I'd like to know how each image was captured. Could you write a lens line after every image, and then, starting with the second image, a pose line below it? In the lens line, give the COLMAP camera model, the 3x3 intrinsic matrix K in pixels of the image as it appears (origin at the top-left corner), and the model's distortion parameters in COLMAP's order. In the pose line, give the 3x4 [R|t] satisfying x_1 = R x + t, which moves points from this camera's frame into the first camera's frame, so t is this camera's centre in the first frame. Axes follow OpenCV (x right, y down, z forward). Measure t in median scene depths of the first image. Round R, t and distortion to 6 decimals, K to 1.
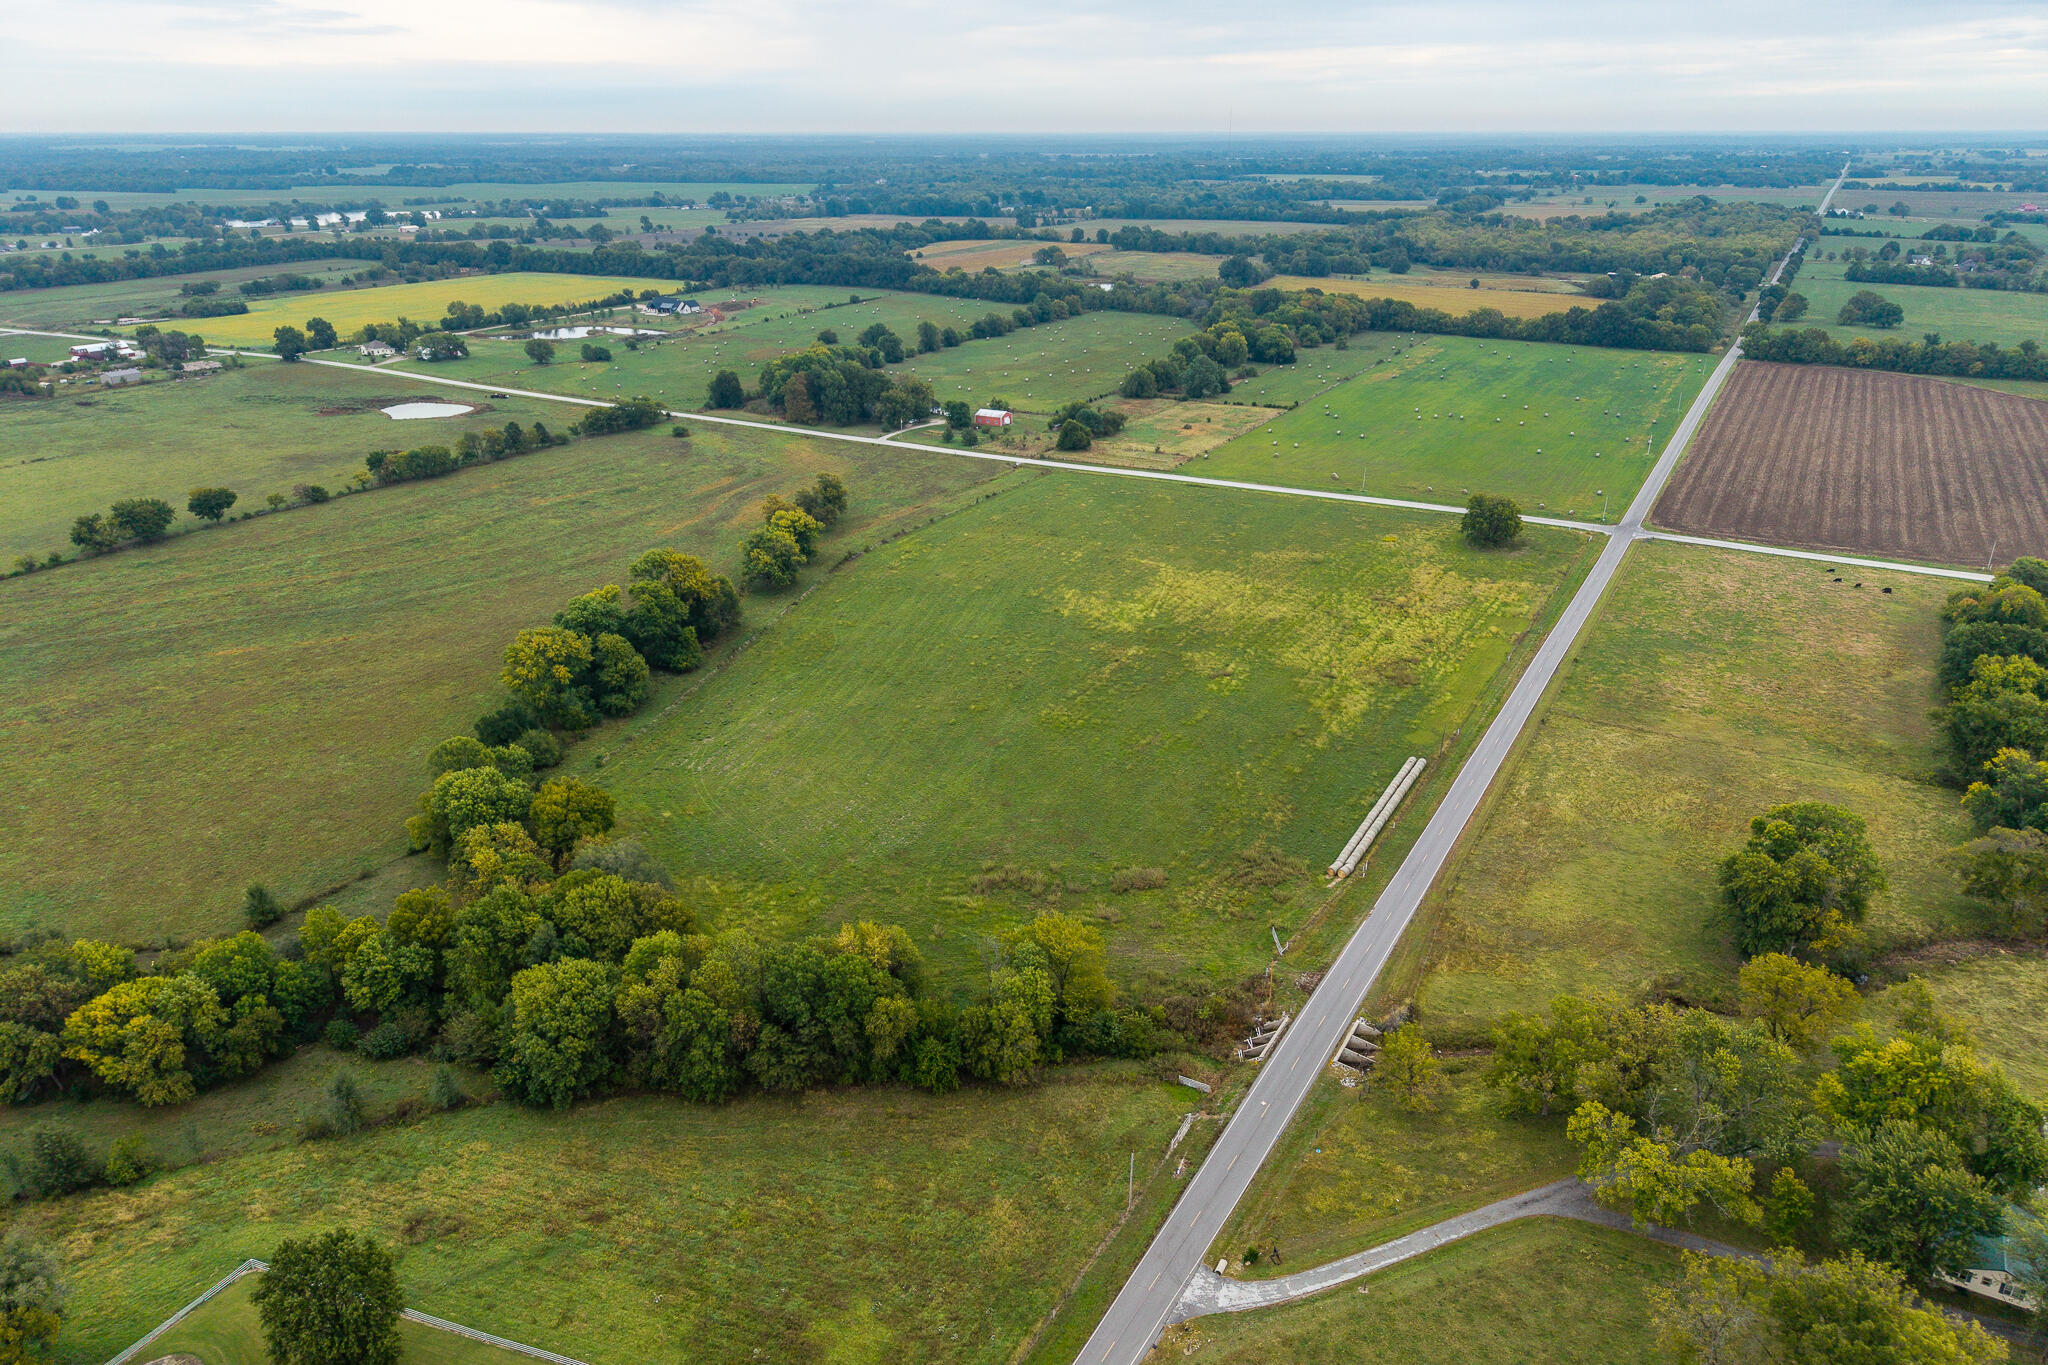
lens RADIAL K [[1380.4, 0, 1024.0], [0, 1380.4, 682.5], [0, 0, 1]] dist [0.019176, -0.017433]
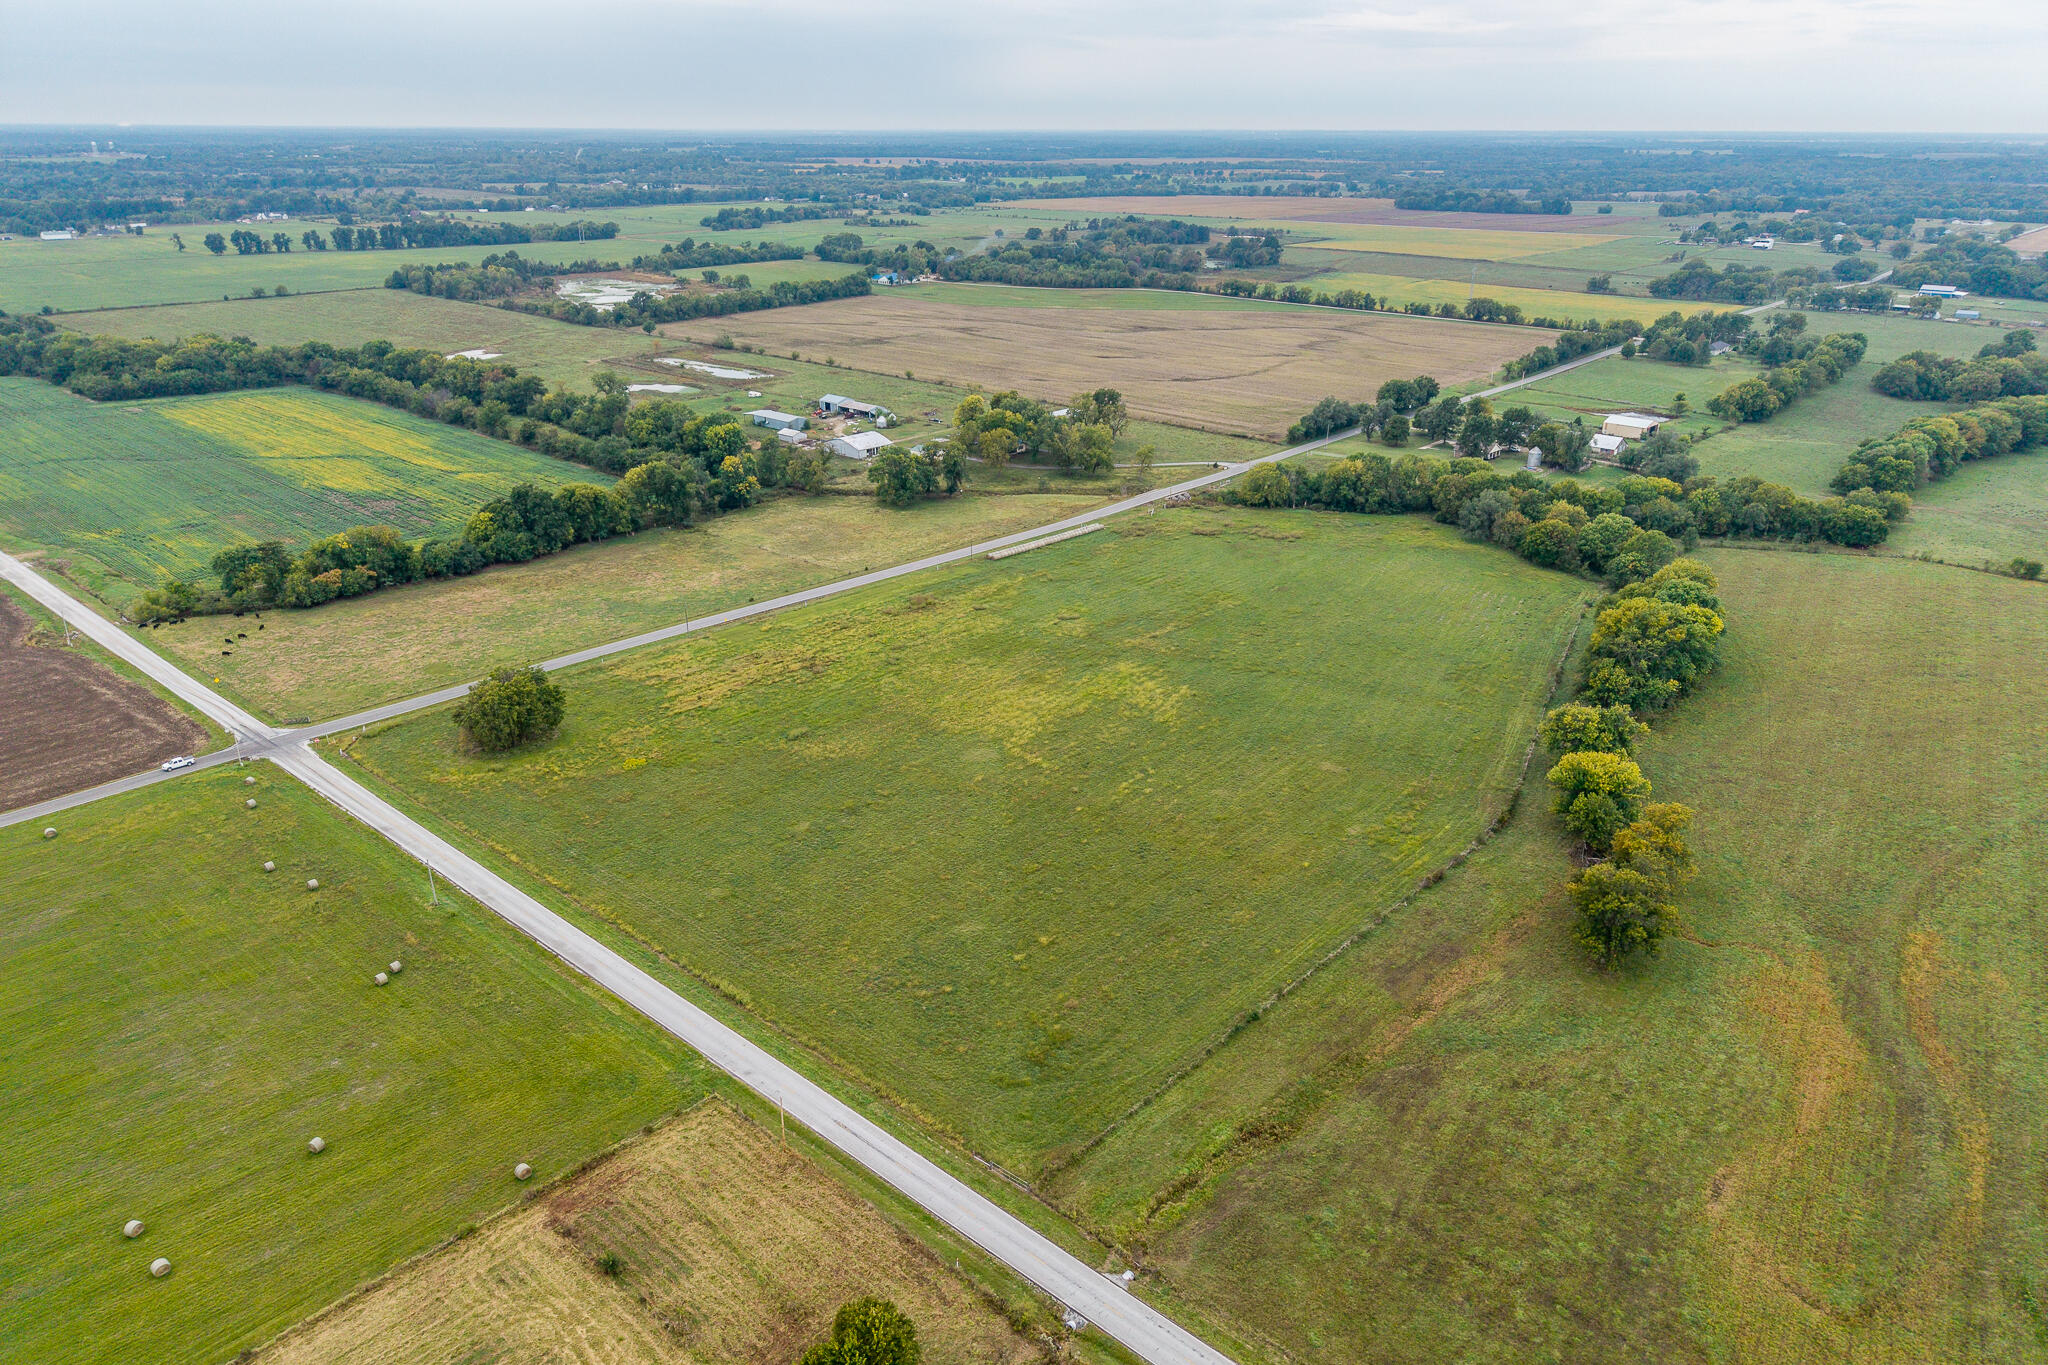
lens RADIAL K [[1358.7, 0, 1039.4], [0, 1358.7, 685.2], [0, 0, 1]] dist [0.144689, -0.243122]
pose [[-0.976880, -0.081336, 0.197713, -0.043824], [0.078664, 0.723172, 0.686173, -0.577514], [-0.198791, 0.685862, -0.700054, 1.448628]]
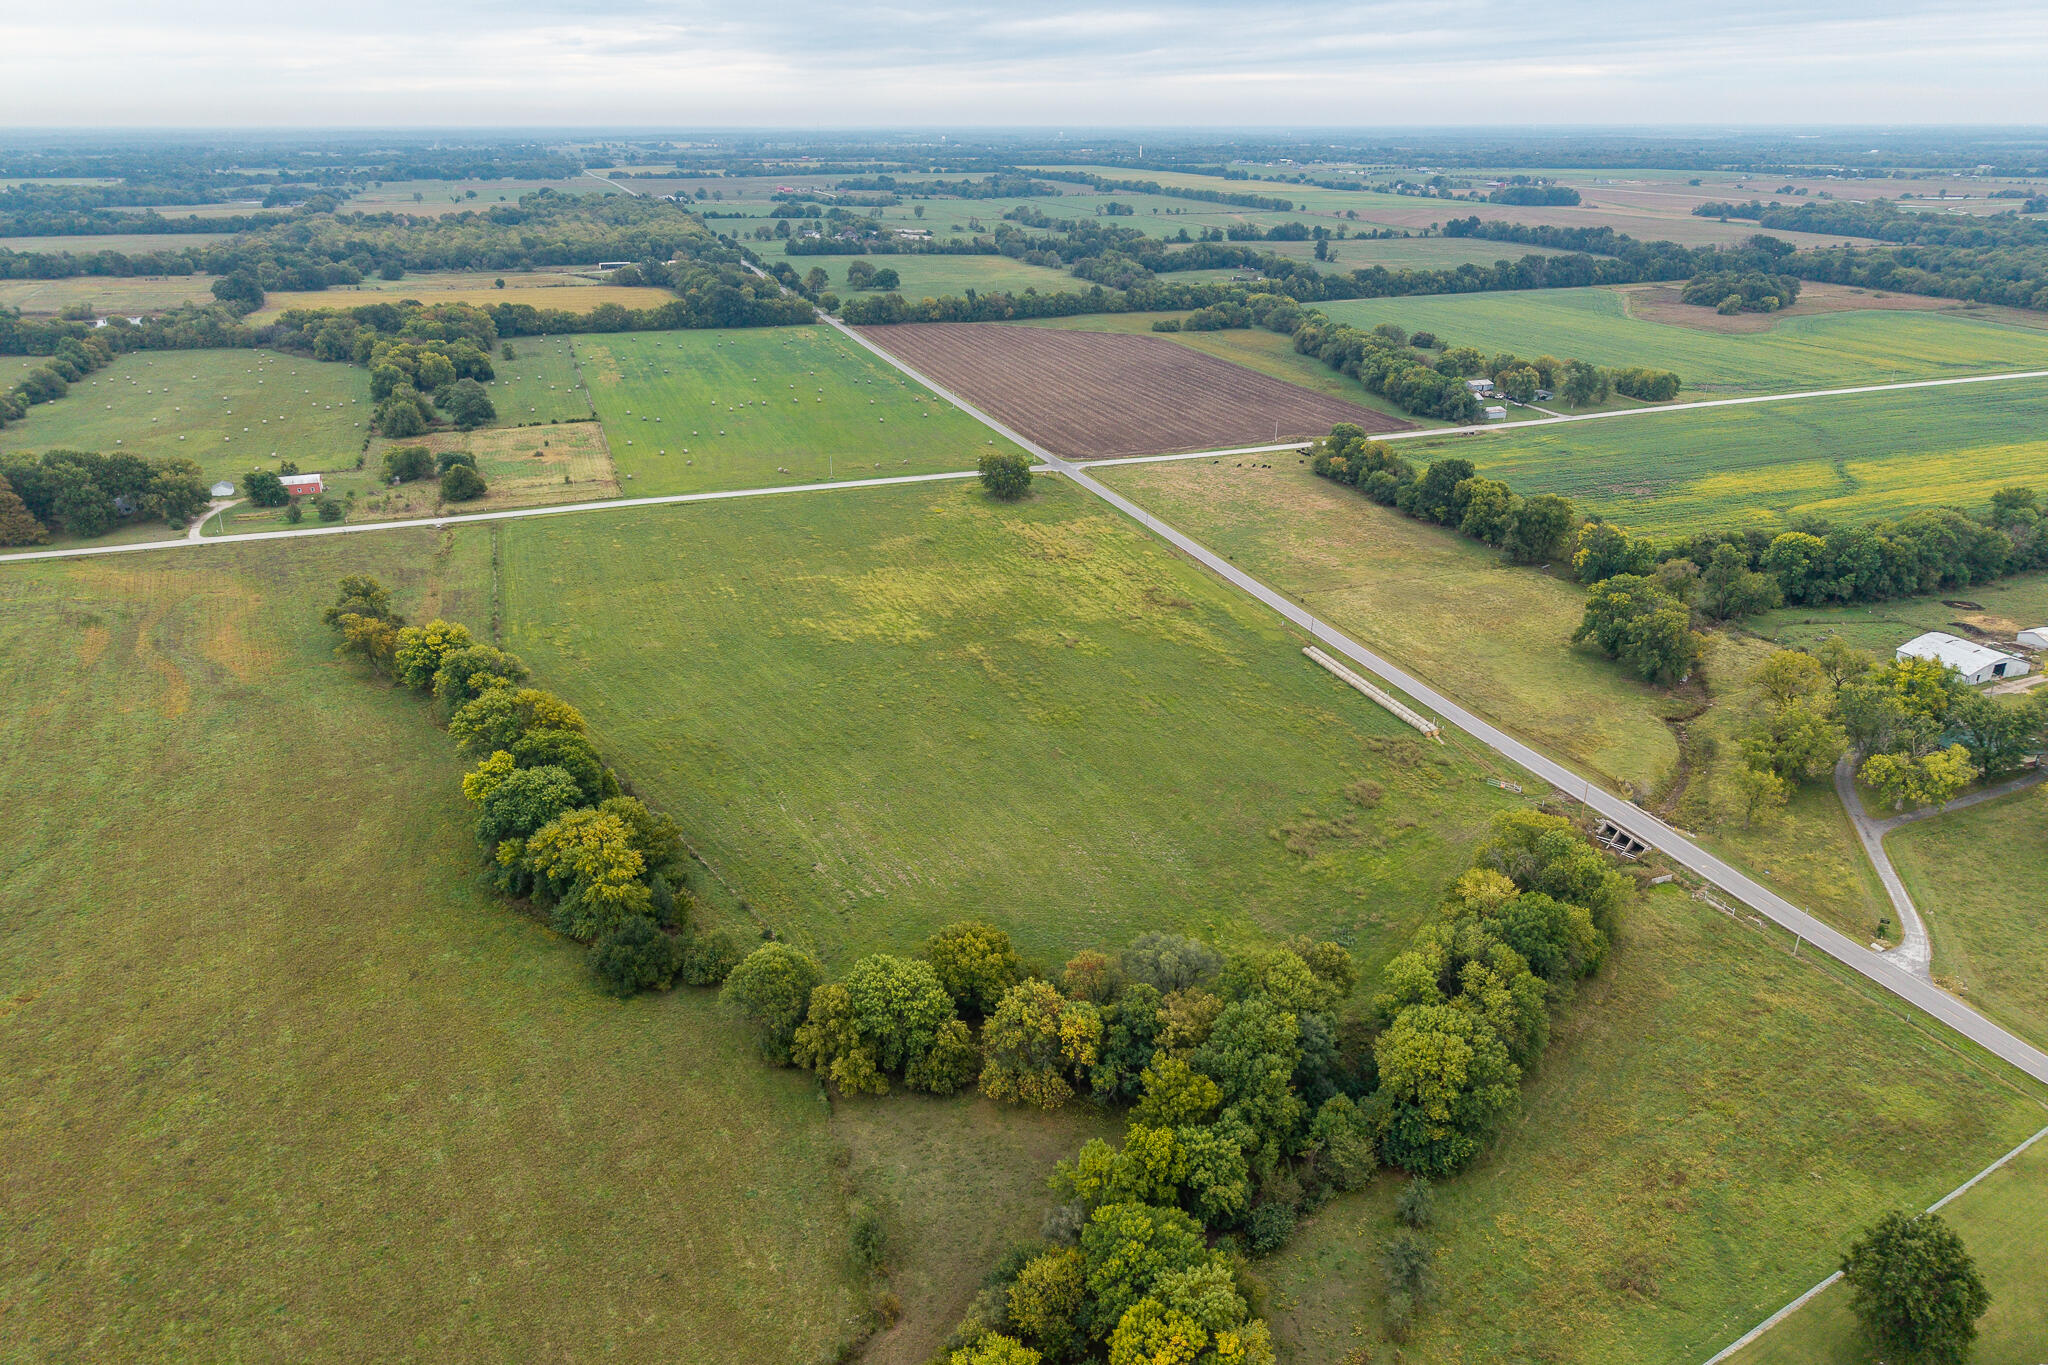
lens RADIAL K [[1380.4, 0, 1024.0], [0, 1380.4, 682.5], [0, 0, 1]] dist [0.019176, -0.017433]
pose [[0.644700, -0.285702, 0.709039, -0.511062], [0.283370, 0.950770, 0.125449, -0.095812], [-0.709974, 0.120044, 0.693921, 0.235876]]
